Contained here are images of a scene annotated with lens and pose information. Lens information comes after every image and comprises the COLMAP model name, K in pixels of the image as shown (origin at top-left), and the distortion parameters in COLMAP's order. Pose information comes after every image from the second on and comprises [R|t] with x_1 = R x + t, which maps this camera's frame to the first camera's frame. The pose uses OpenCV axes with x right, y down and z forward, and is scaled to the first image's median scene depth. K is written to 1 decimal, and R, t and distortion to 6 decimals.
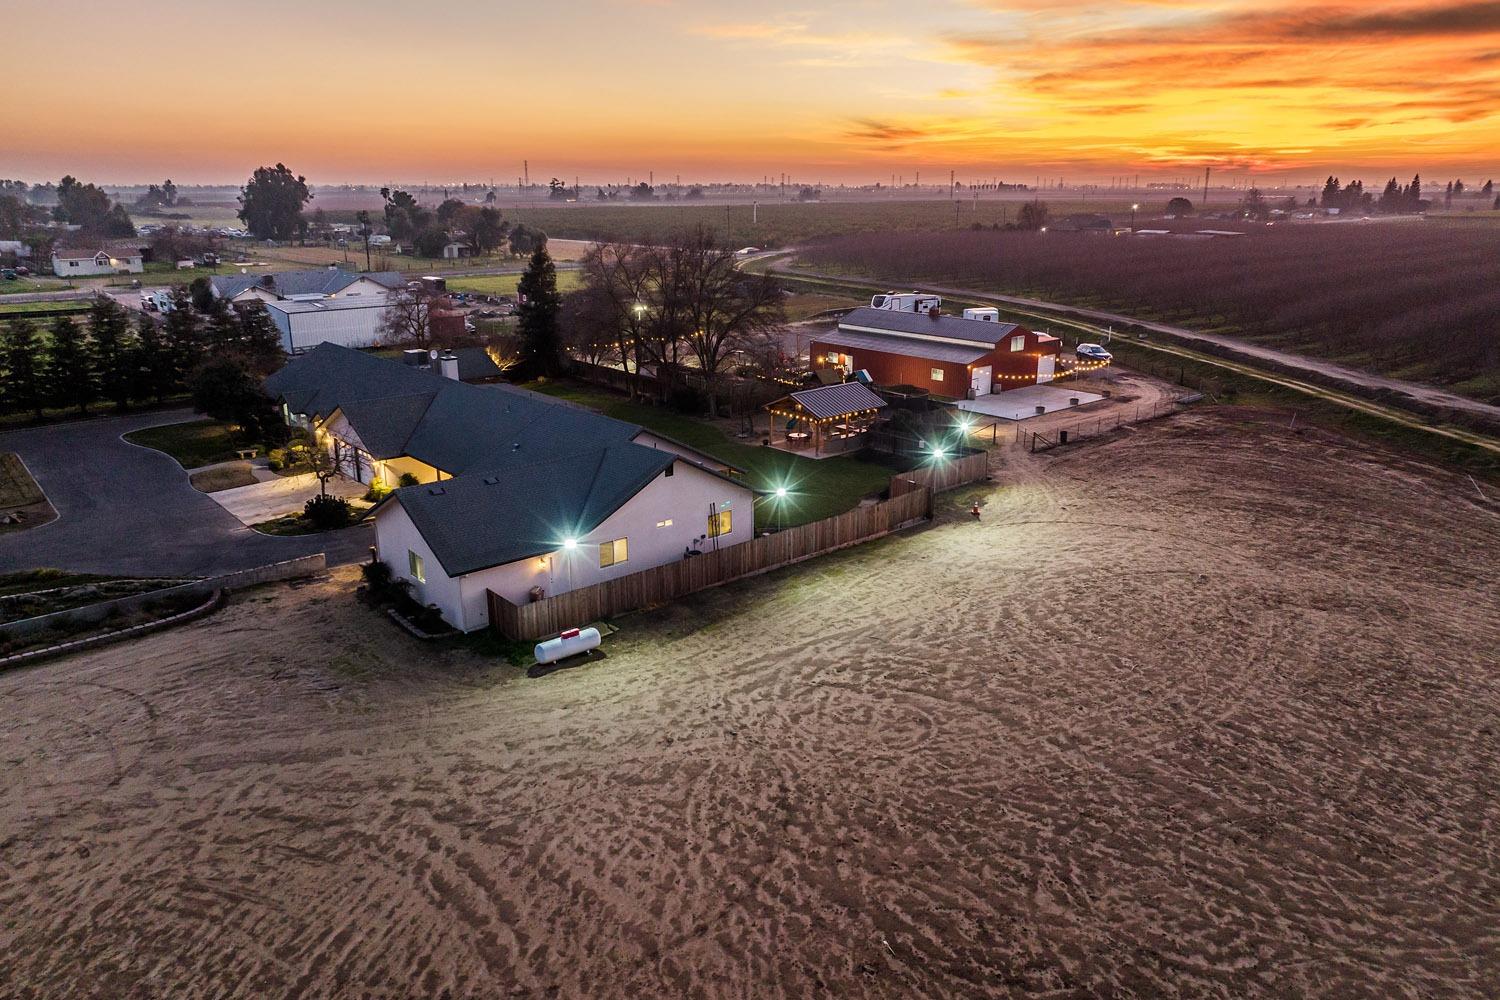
lens RADIAL K [[1034.0, 0, 754.0], [0, 1034.0, 500.2], [0, 0, 1]] dist [-0.001445, 0.006663]
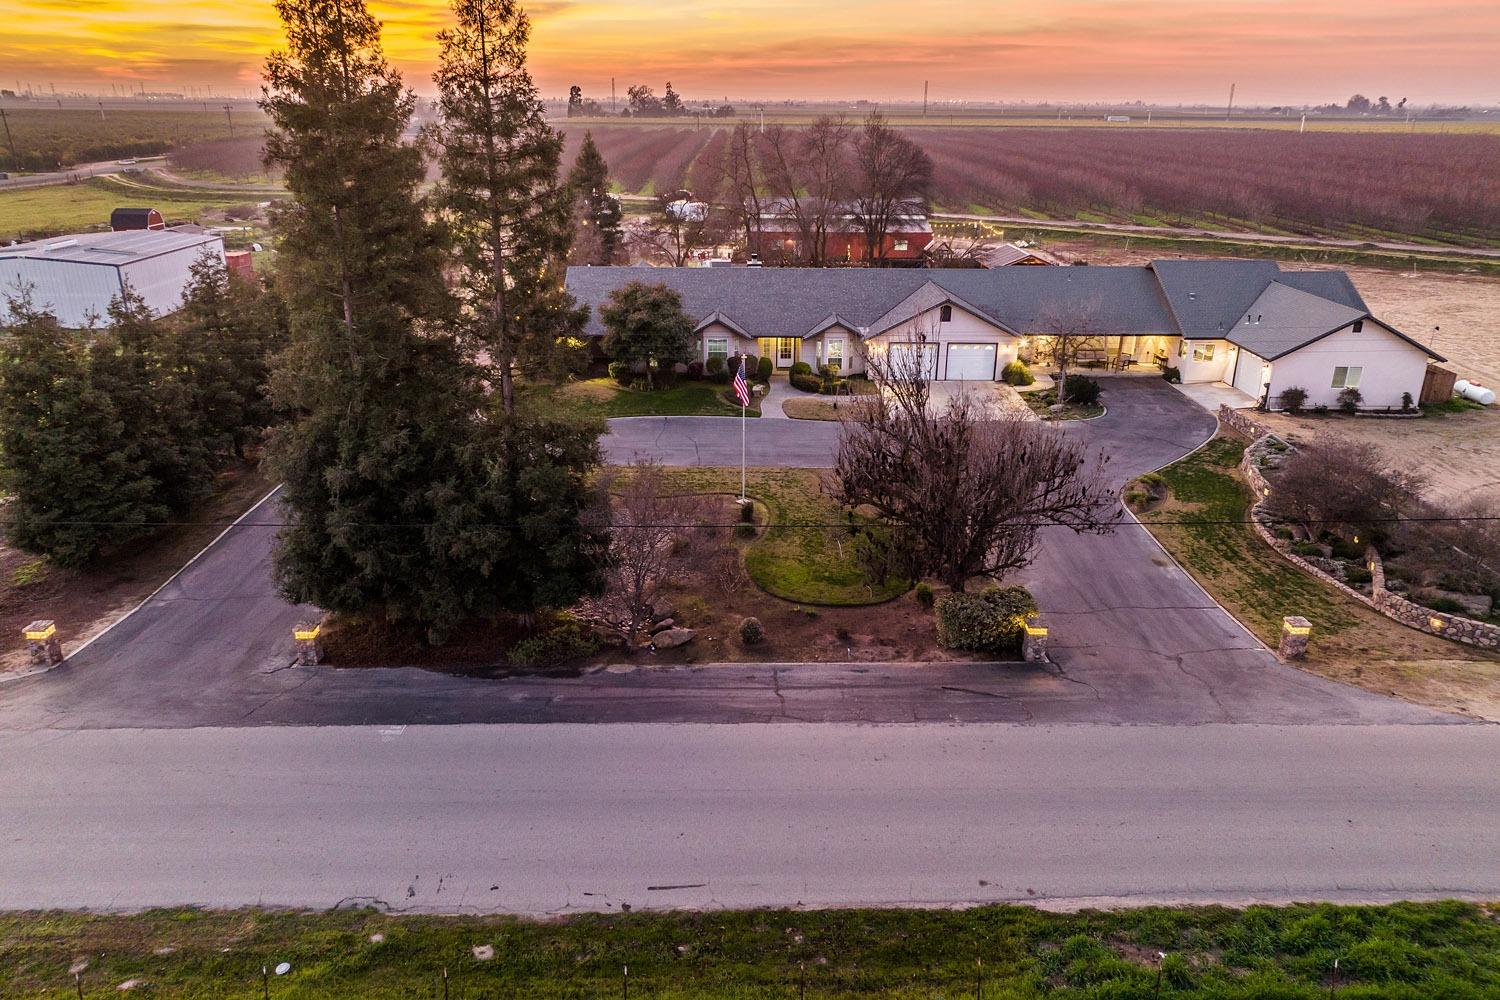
lens RADIAL K [[1046.9, 0, 750.0], [0, 1046.9, 500.0], [0, 0, 1]] dist [0.001639, -0.002298]
pose [[0.646873, -0.267740, 0.714052, -1.367109], [0.214715, 0.962406, 0.166348, -0.124736], [-0.731746, 0.045712, 0.680043, 0.533714]]
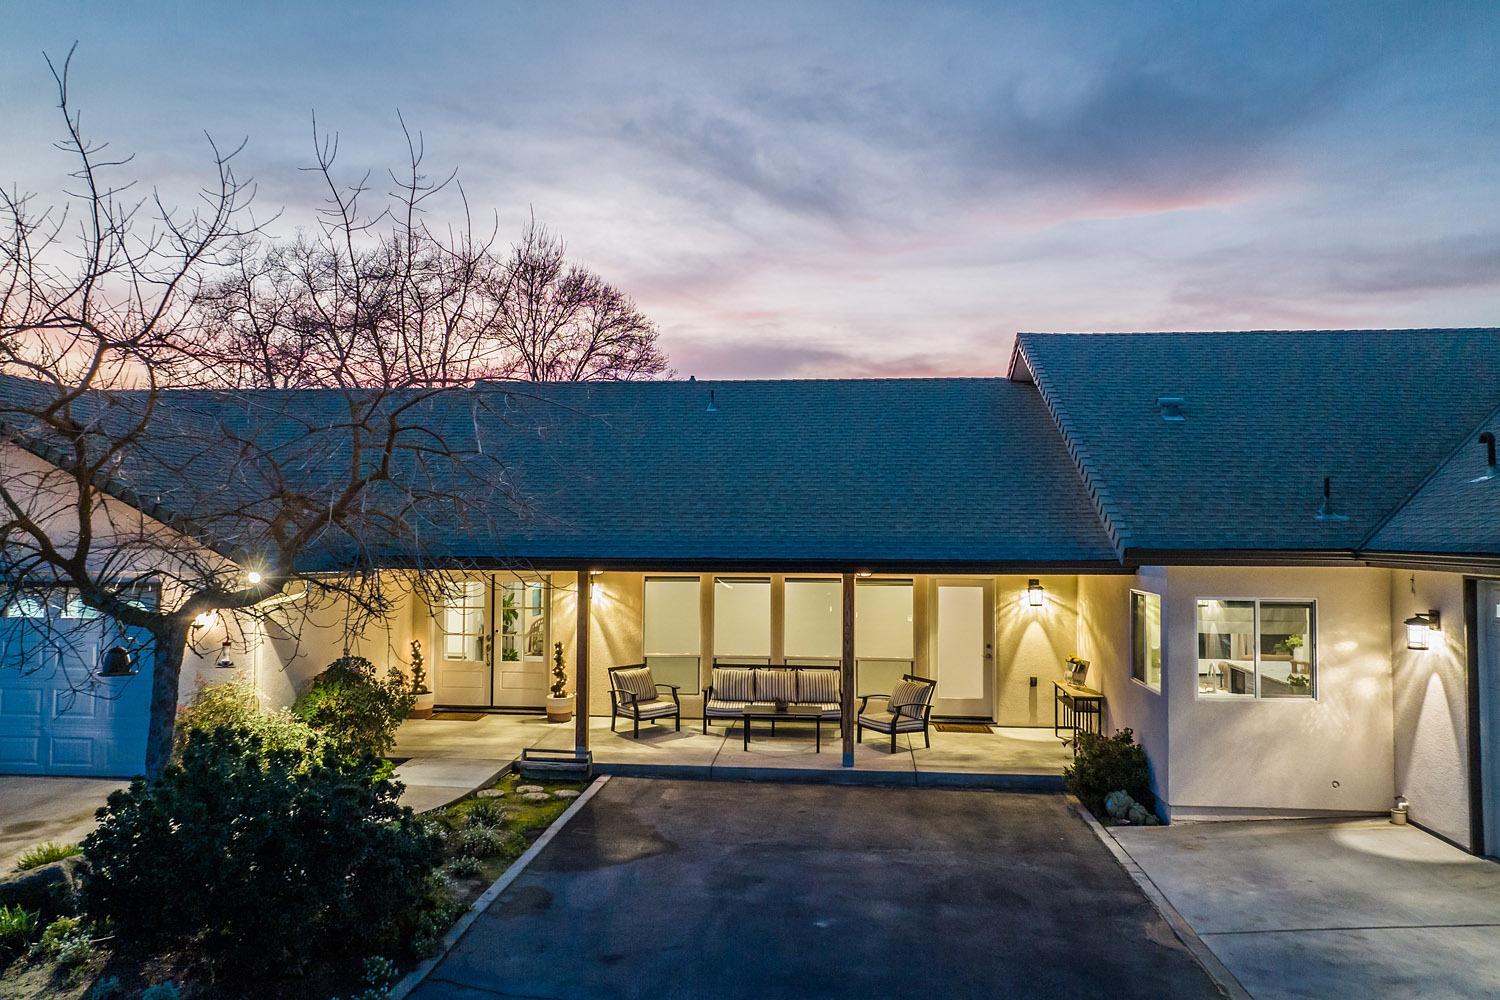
lens RADIAL K [[1042.6, 0, 752.0], [0, 1042.6, 499.8], [0, 0, 1]] dist [-0.000620, 0.001548]
pose [[0.721185, 0.025388, 0.692277, -0.452306], [0.195533, 0.951234, -0.238582, 0.011056], [-0.664574, 0.307425, 0.681051, 0.841718]]
